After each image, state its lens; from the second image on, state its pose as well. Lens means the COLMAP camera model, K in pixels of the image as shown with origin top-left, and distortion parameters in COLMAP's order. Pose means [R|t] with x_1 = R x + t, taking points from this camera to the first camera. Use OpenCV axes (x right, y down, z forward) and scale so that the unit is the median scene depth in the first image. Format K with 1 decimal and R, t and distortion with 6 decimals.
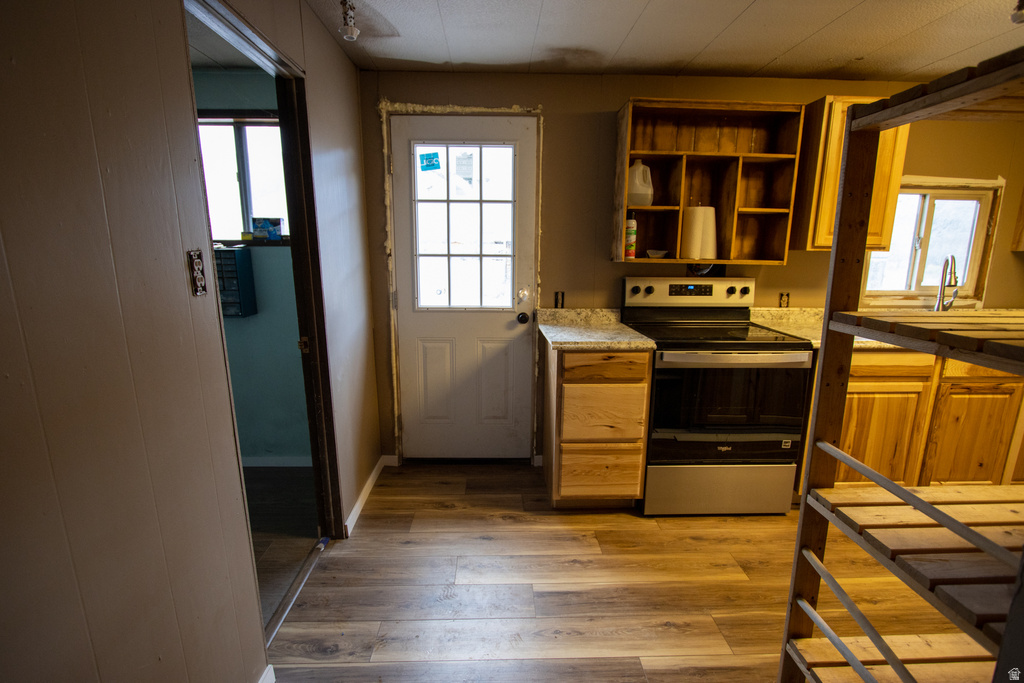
lens RADIAL K [[472.1, 0, 506.8], [0, 472.1, 344.1], [0, 0, 1]] dist [-0.012210, 0.000181]
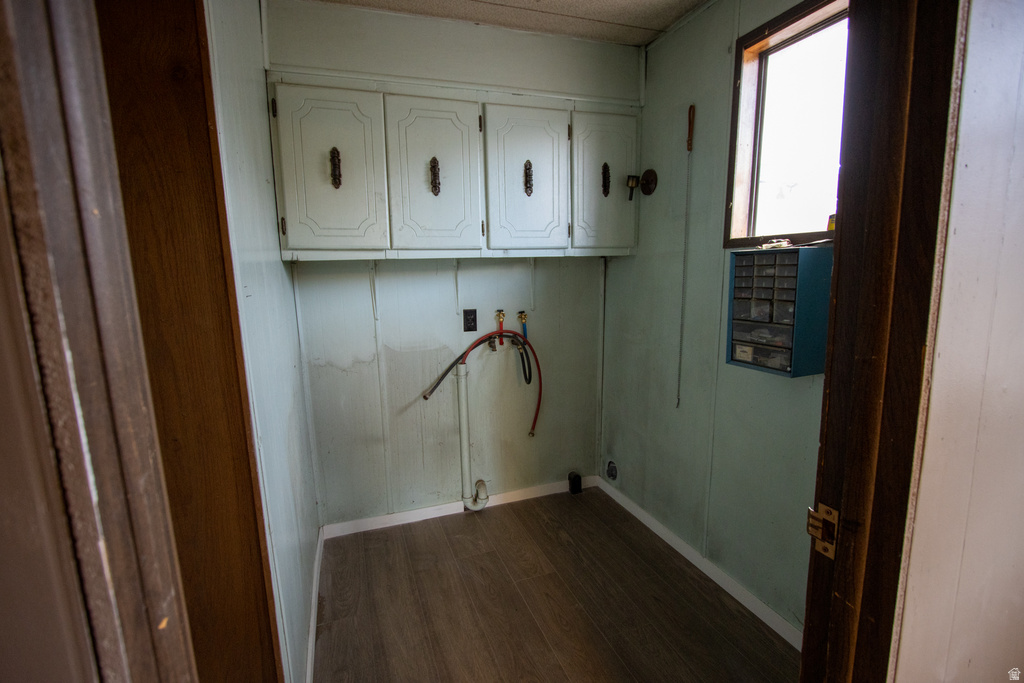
lens RADIAL K [[472.1, 0, 506.8], [0, 472.1, 344.1], [0, 0, 1]] dist [-0.012210, 0.000181]
pose [[0.306843, 0.144071, -0.940793, -0.157988], [-0.169617, 0.980931, 0.094896, -0.084247], [0.936524, 0.130456, 0.325428, 0.497282]]
